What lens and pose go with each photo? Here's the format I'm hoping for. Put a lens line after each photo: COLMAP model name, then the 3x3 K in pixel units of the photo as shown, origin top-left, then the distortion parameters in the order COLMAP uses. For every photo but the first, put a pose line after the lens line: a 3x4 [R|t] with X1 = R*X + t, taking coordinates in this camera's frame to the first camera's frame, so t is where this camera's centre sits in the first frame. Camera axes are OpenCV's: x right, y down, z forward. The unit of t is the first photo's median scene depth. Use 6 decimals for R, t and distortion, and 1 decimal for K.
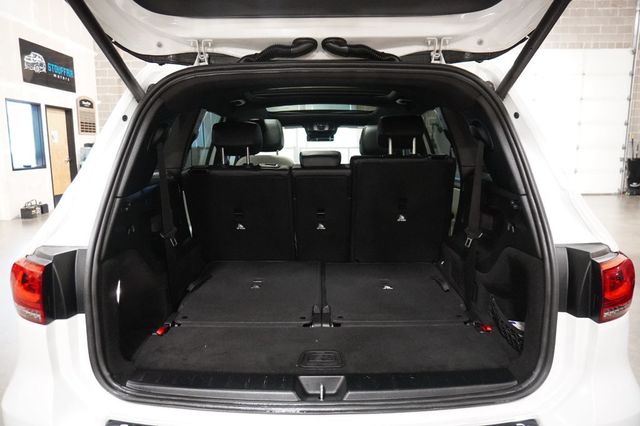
lens RADIAL K [[427.5, 0, 320.0], [0, 427.5, 213.0], [0, 0, 1]] dist [-0.021986, 0.001147]
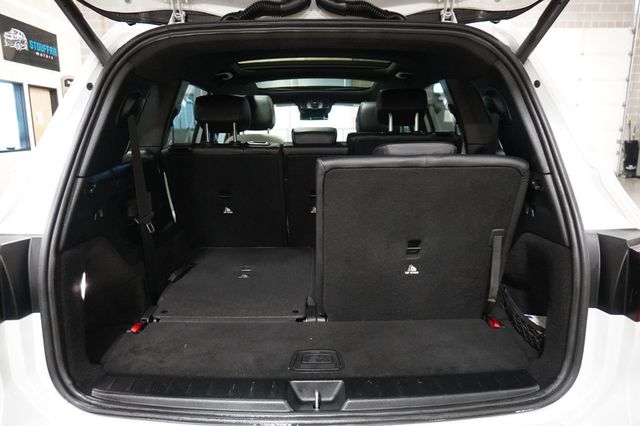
lens RADIAL K [[427.5, 0, 320.0], [0, 427.5, 213.0], [0, 0, 1]] dist [-0.021986, 0.001147]
pose [[0.999890, -0.002316, 0.014665, -0.001442], [0.001739, 0.999228, 0.039238, 0.002658], [-0.014744, -0.039209, 0.999122, 0.120915]]
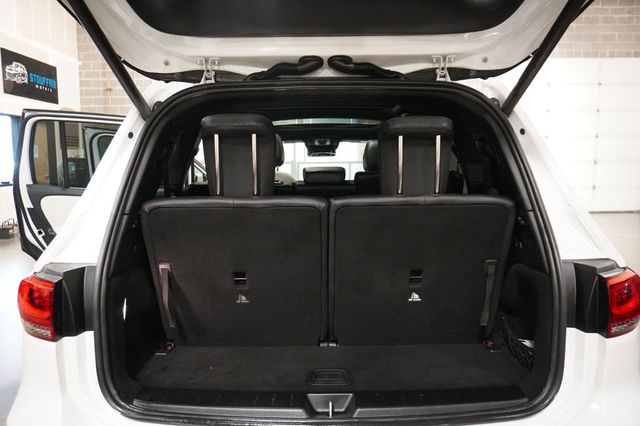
lens RADIAL K [[463.7, 0, 320.0], [0, 463.7, 213.0], [0, 0, 1]] dist [-0.009348, -0.002677]
pose [[0.999993, -0.002653, 0.002801, -0.018967], [0.002771, 0.999074, -0.042933, 0.007527], [-0.002685, 0.042940, 0.999074, -0.082344]]
